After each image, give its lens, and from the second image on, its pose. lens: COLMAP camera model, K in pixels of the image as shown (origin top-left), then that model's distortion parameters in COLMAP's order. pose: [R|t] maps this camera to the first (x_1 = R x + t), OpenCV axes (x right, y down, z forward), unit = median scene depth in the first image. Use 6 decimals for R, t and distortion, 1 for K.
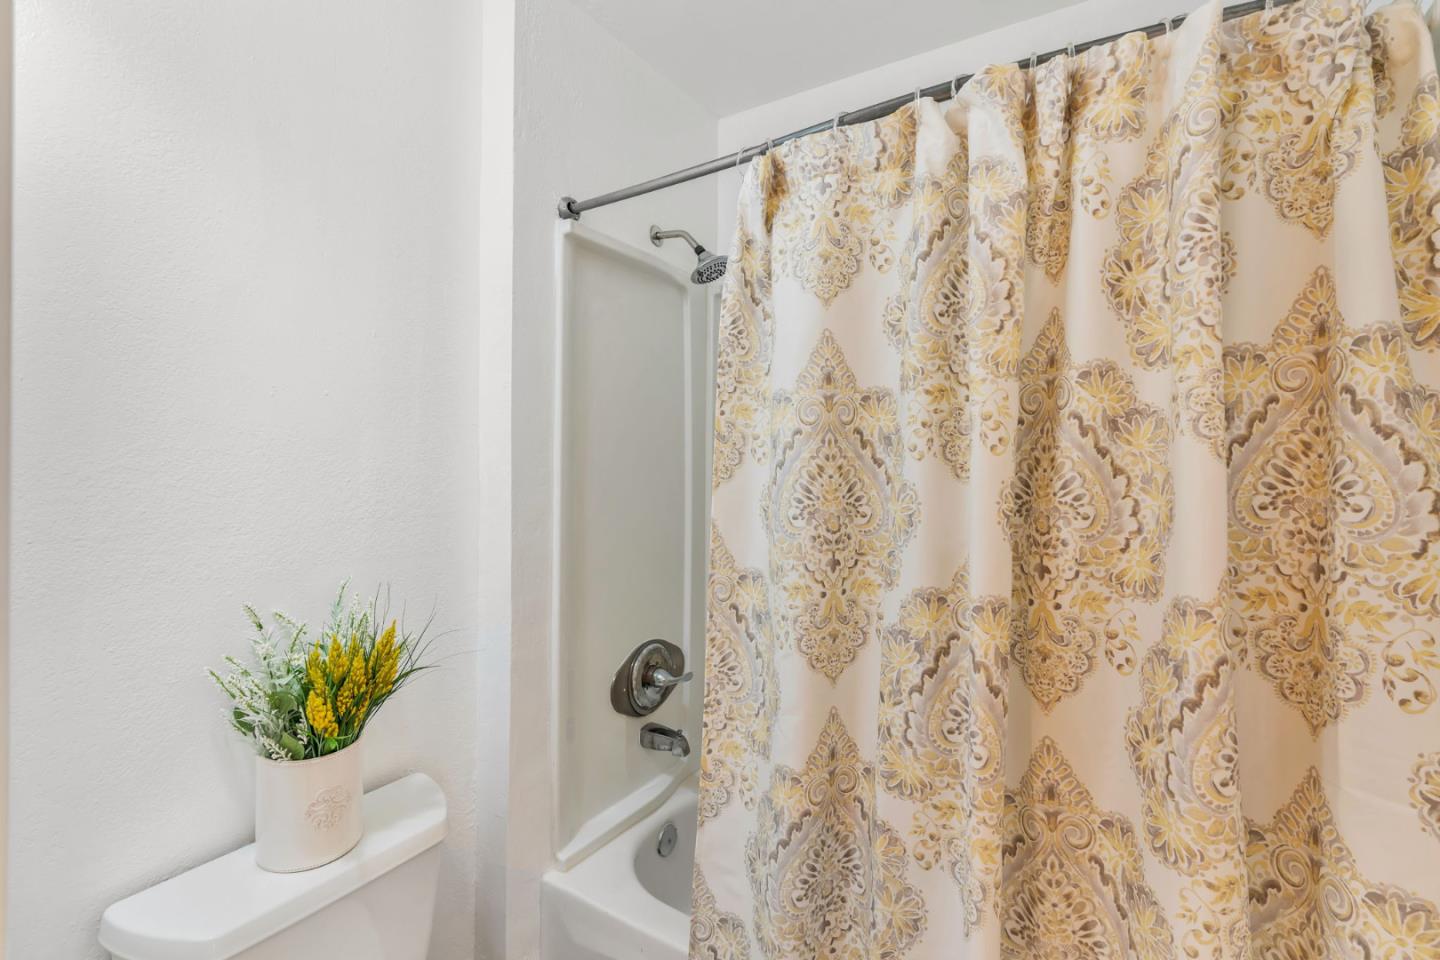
lens RADIAL K [[655.8, 0, 724.0], [0, 655.8, 457.9], [0, 0, 1]] dist [-0.016808, 0.008635]
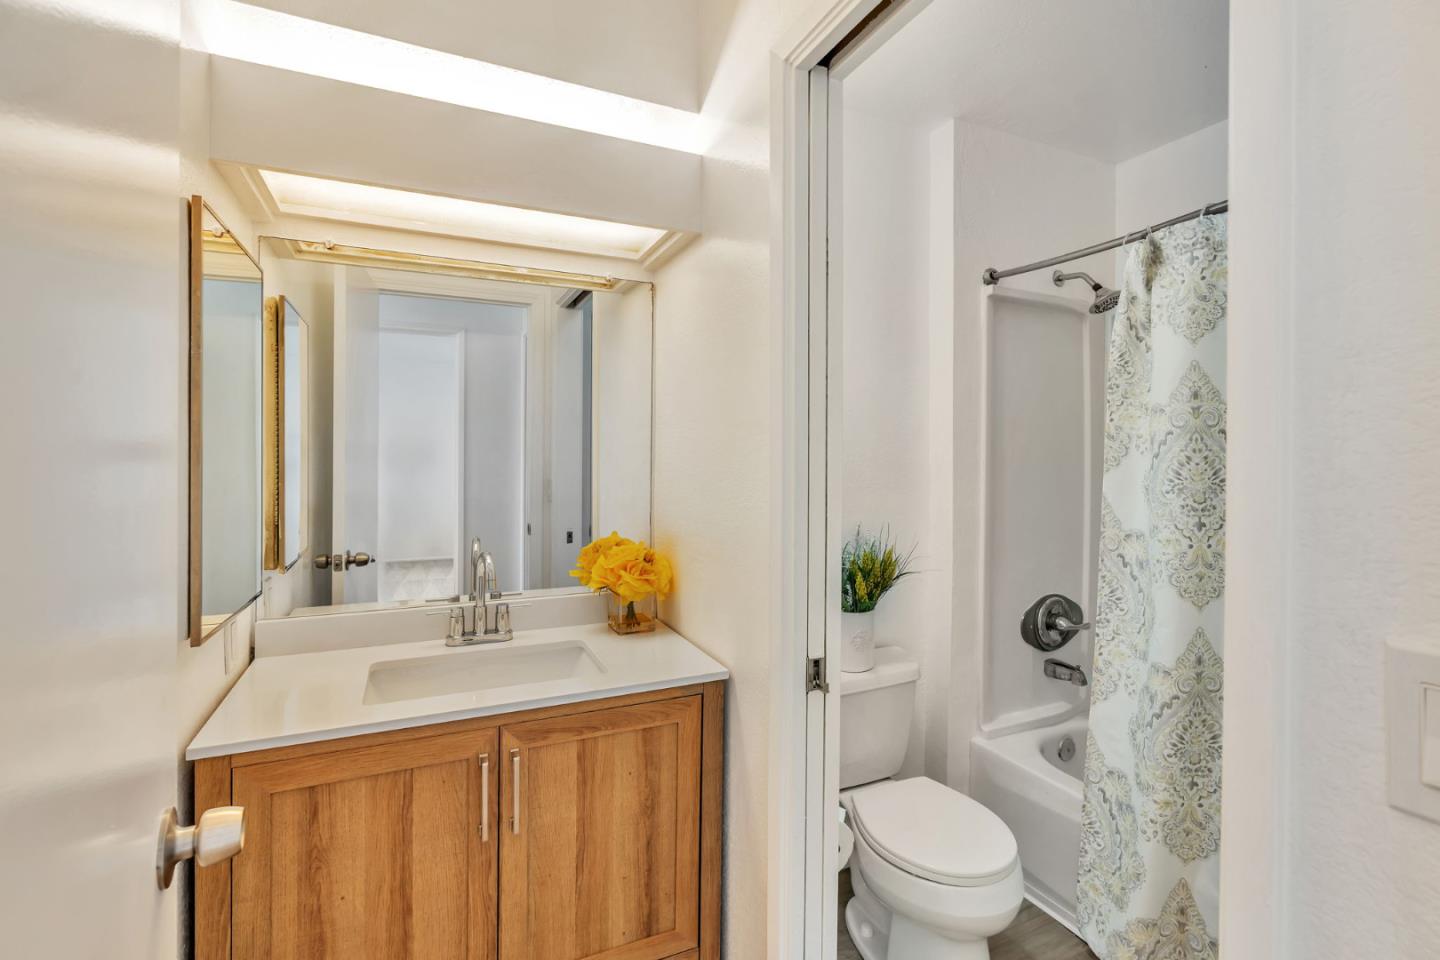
lens RADIAL K [[655.8, 0, 724.0], [0, 655.8, 457.9], [0, 0, 1]] dist [-0.016808, 0.008635]
pose [[0.841704, 0.002010, -0.539935, 0.059315], [0.001244, 0.999983, 0.005660, 0.005857], [0.539937, -0.005436, 0.841688, -0.715922]]
